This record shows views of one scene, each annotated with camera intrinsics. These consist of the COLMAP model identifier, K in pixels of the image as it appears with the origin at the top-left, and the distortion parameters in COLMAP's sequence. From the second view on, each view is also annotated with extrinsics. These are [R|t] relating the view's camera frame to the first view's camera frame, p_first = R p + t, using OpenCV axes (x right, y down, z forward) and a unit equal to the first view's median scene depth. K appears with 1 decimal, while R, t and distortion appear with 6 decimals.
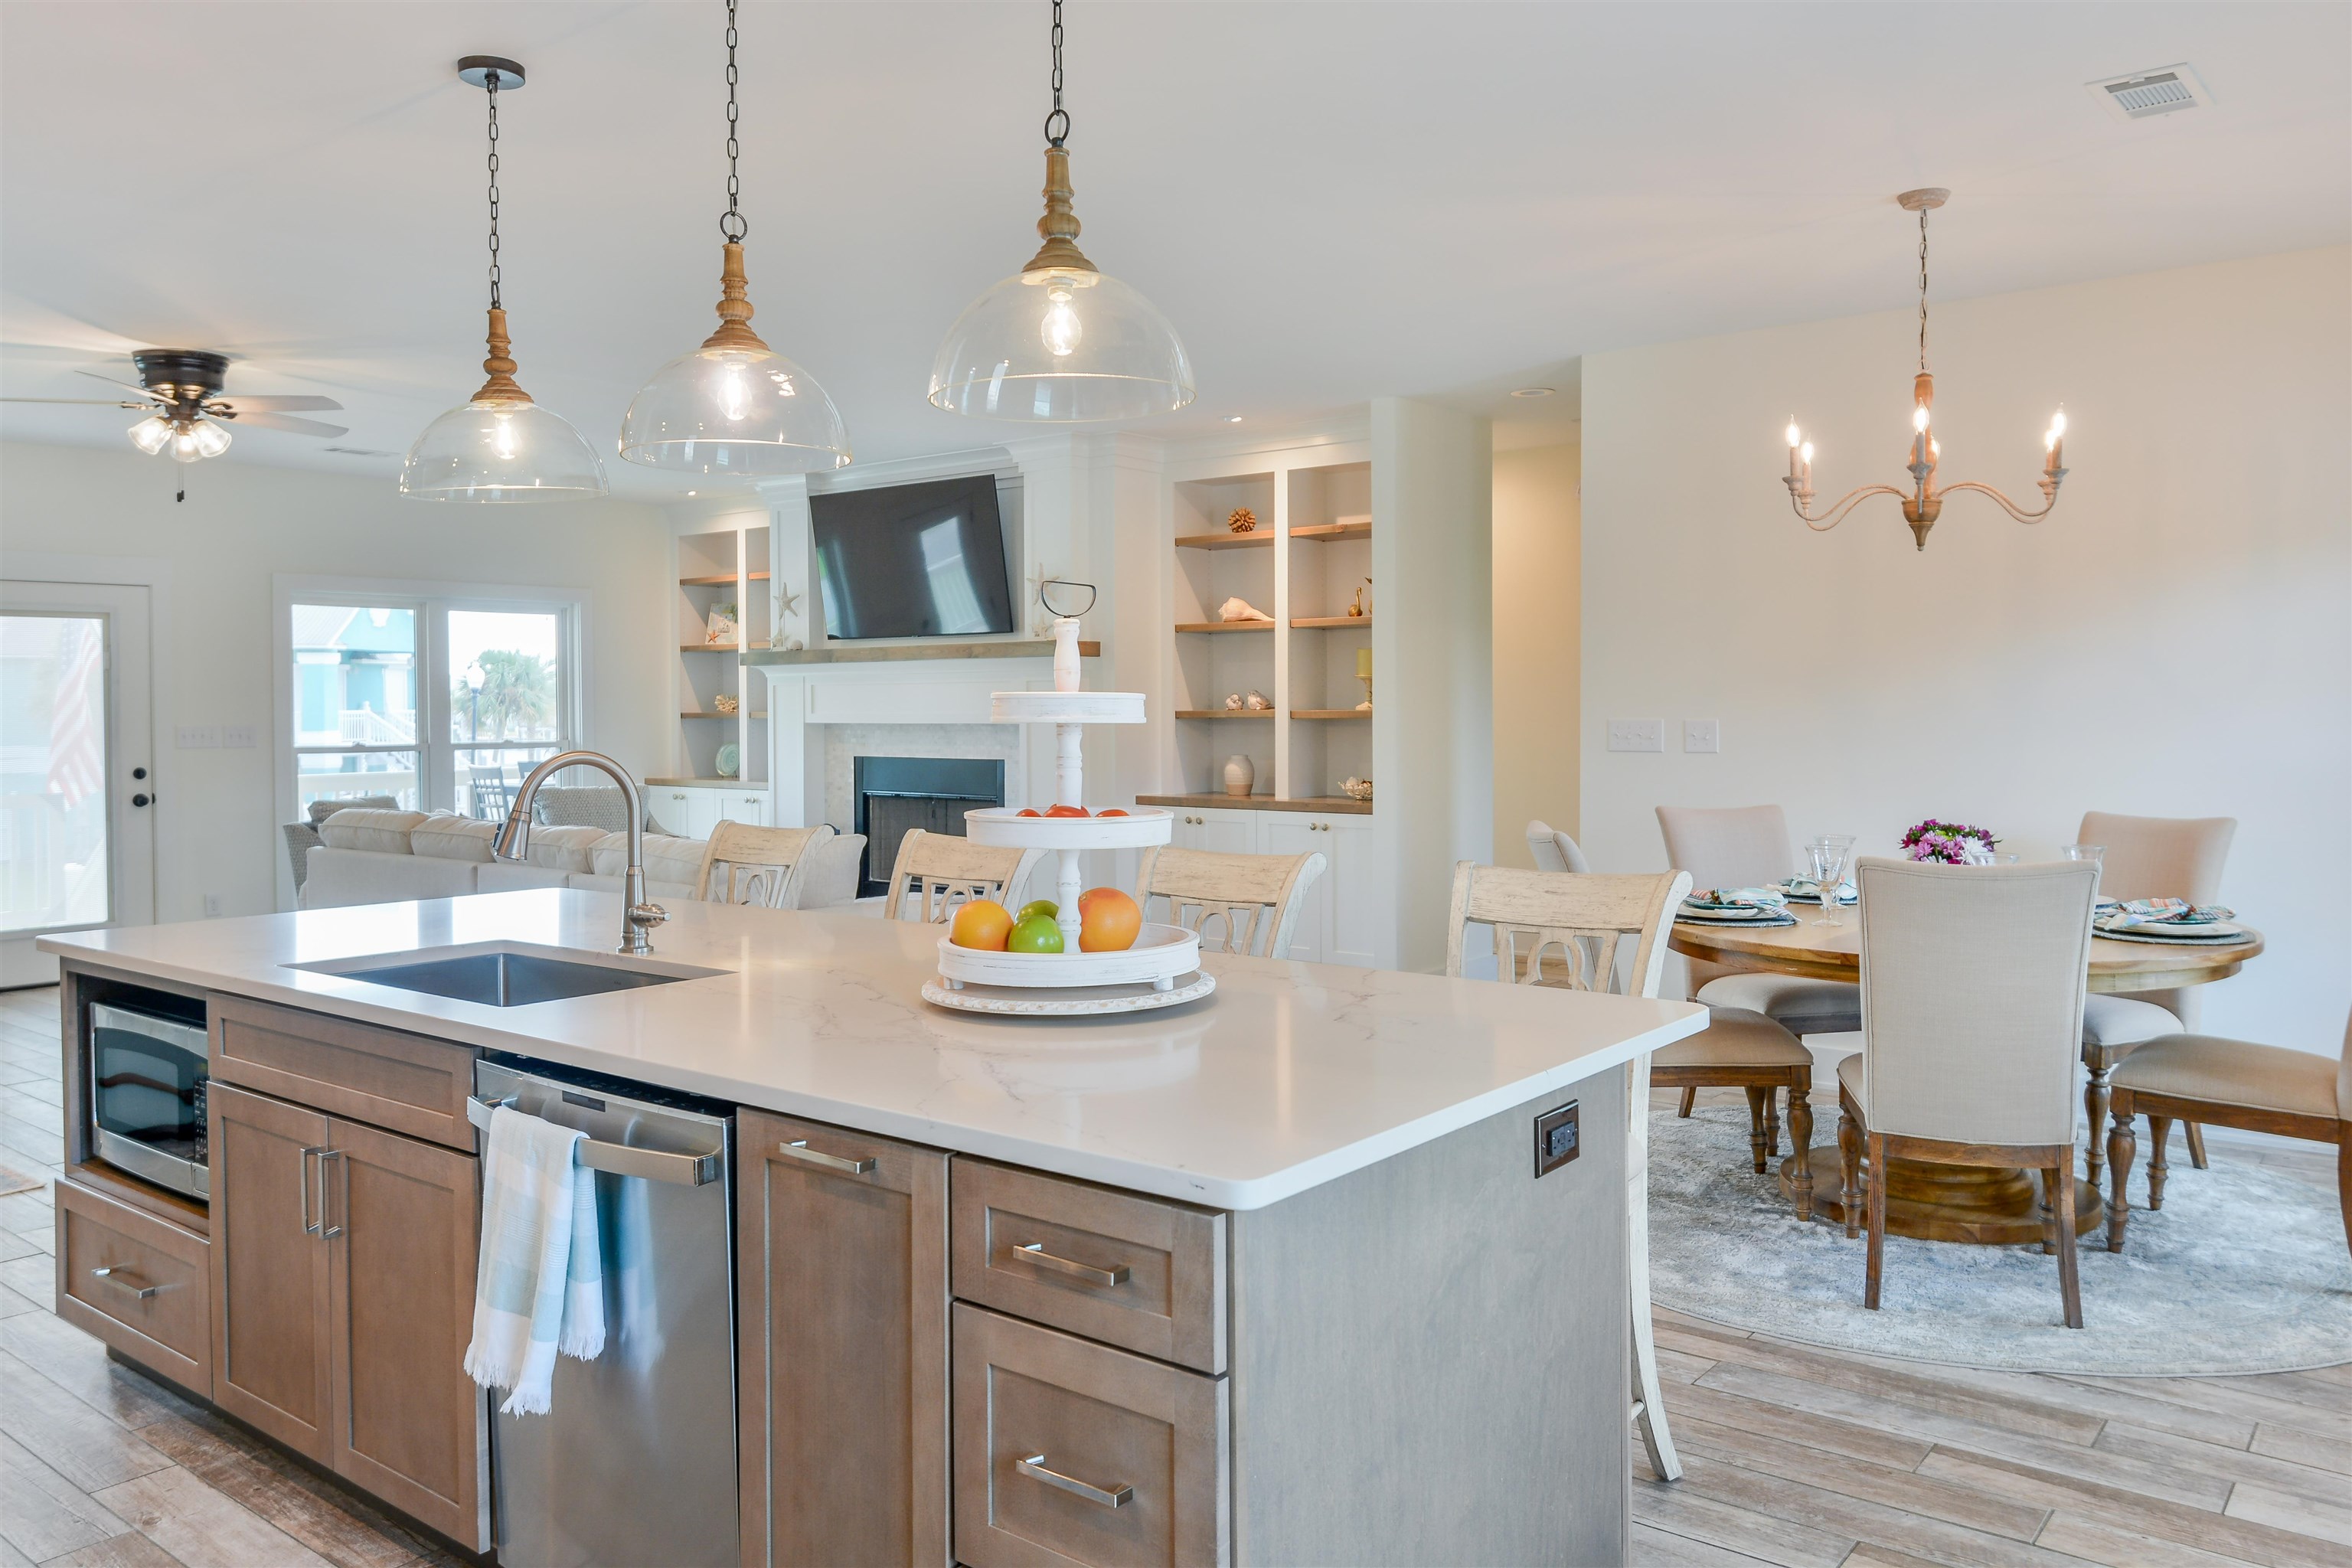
lens RADIAL K [[1694.0, 0, 1209.2], [0, 1694.0, 733.9], [0, 0, 1]] dist [0.020786, -0.042109]
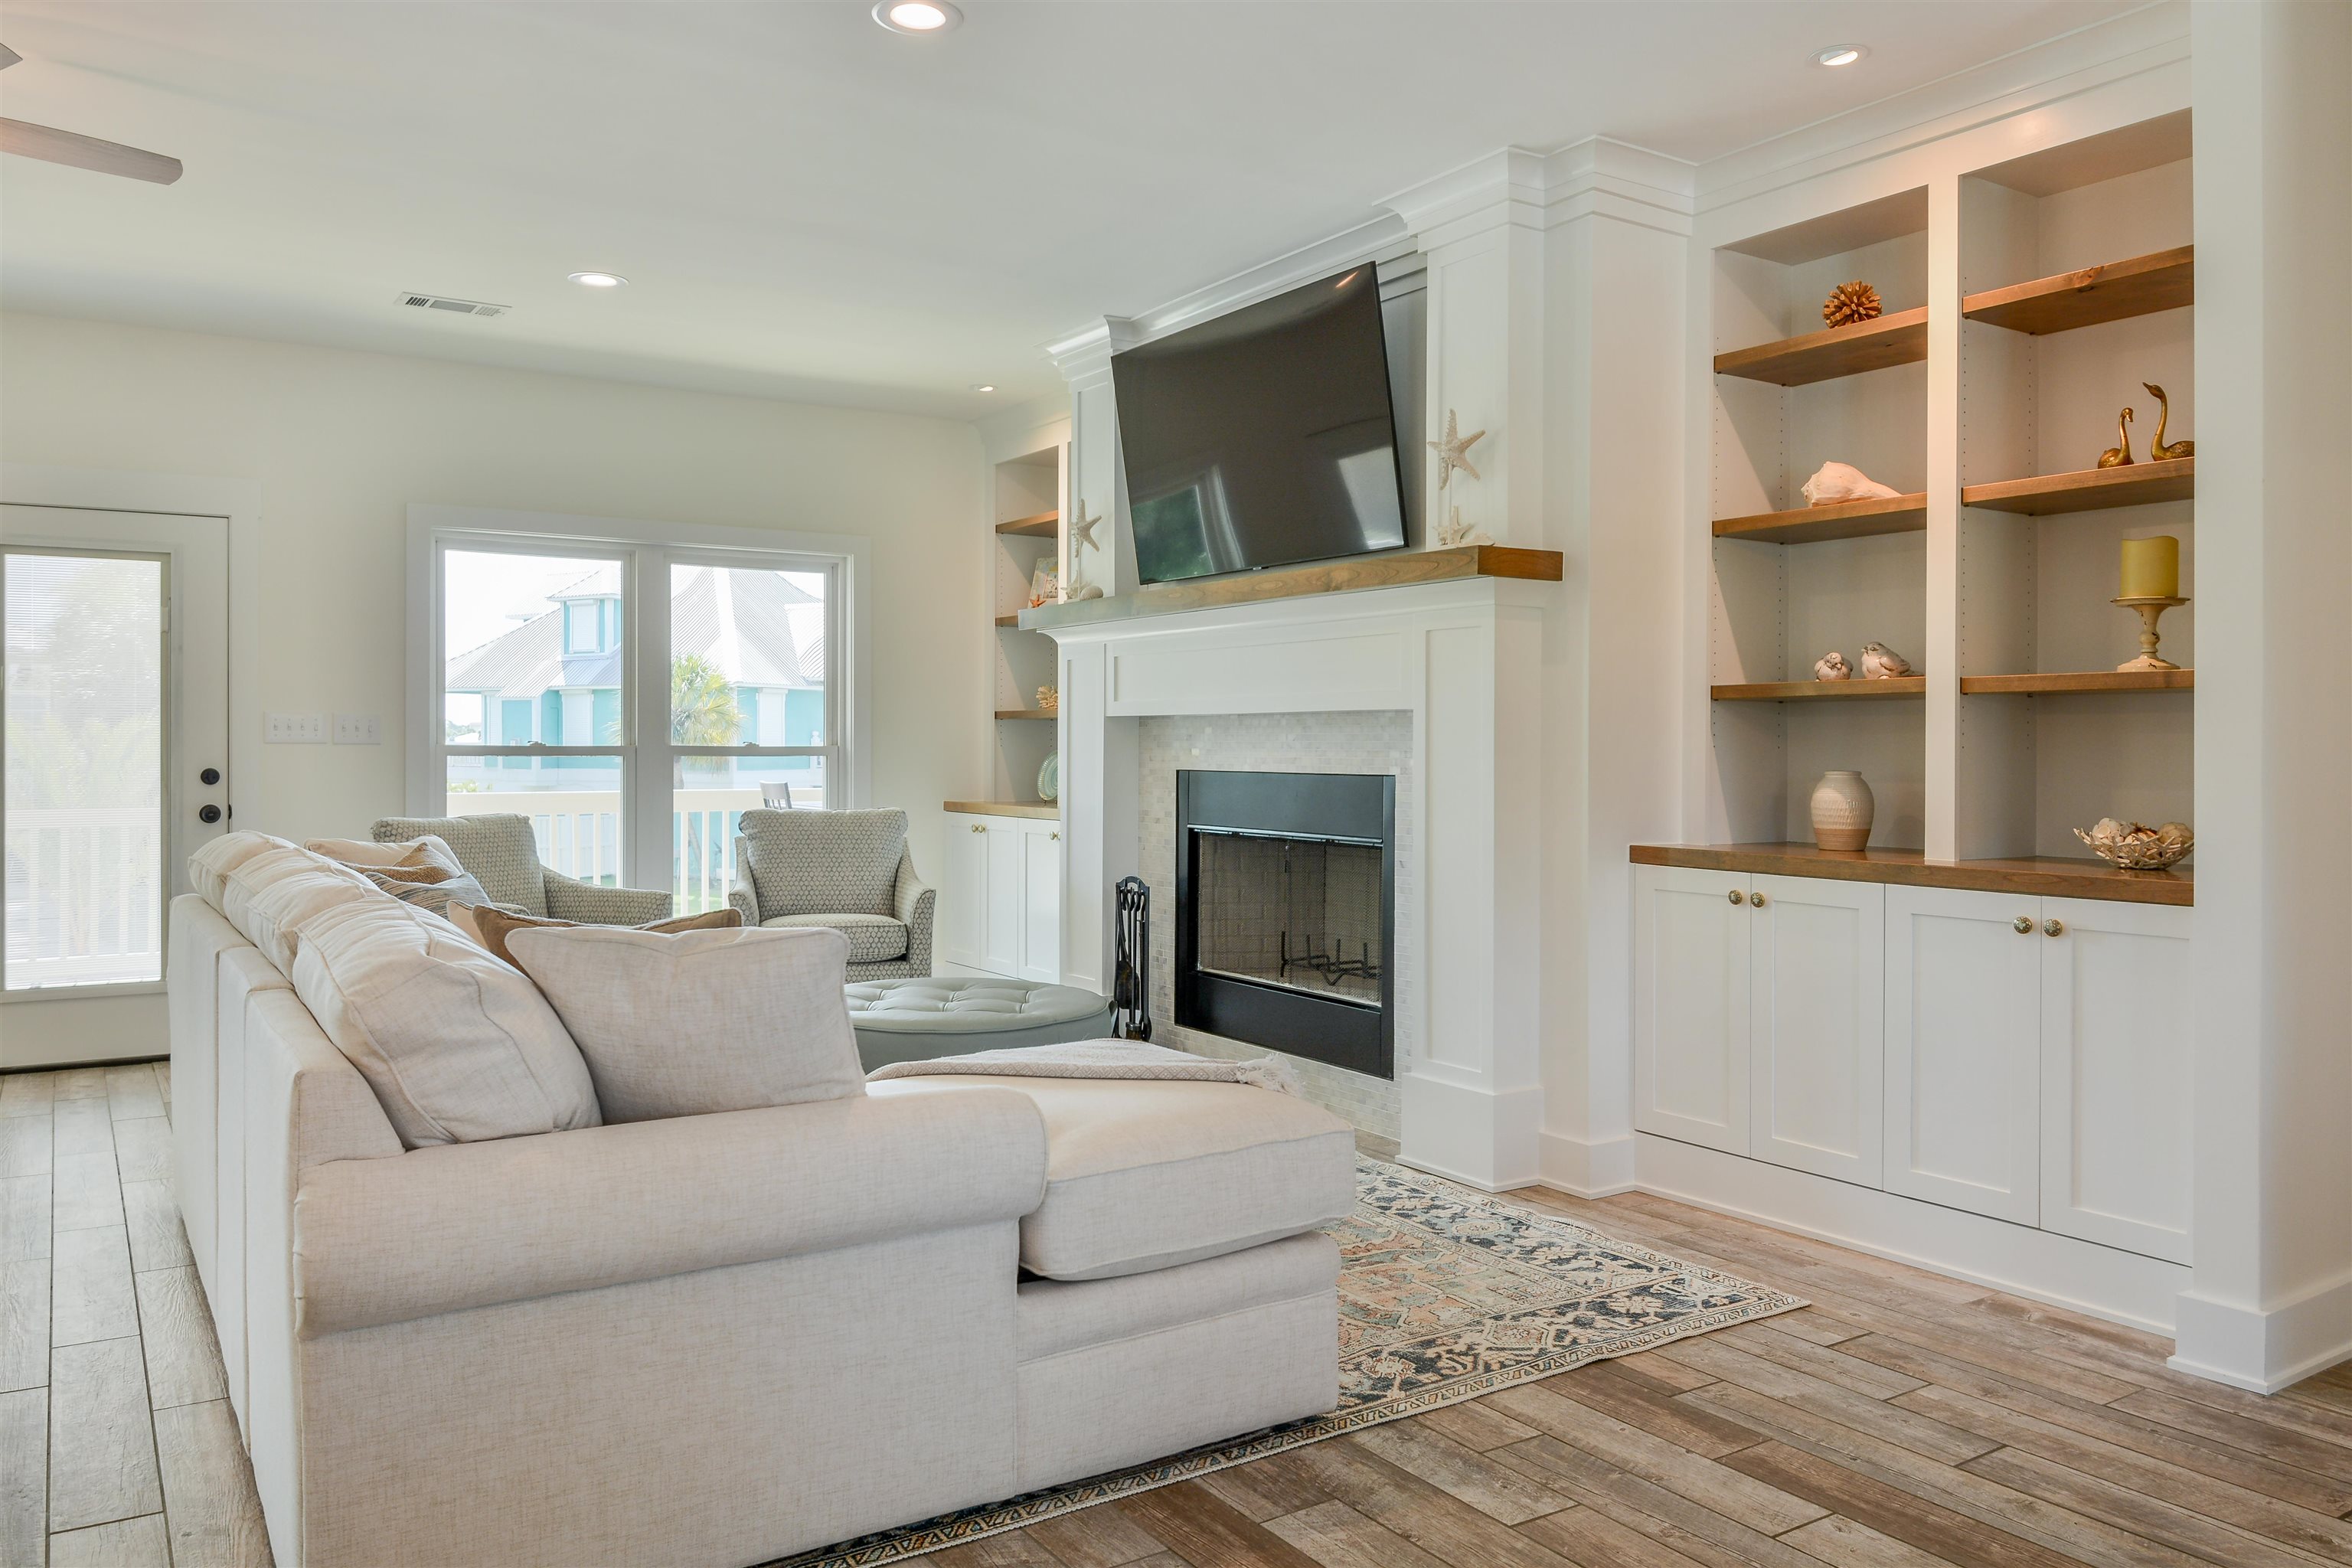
lens RADIAL K [[1694.0, 0, 1186.9], [0, 1694.0, 745.8], [0, 0, 1]] dist [0.020786, -0.042109]
pose [[0.944257, 0.008337, -0.329104, -0.000447], [-0.014341, 0.999772, -0.015820, 0.015881], [0.328897, 0.019657, 0.944161, 0.454681]]
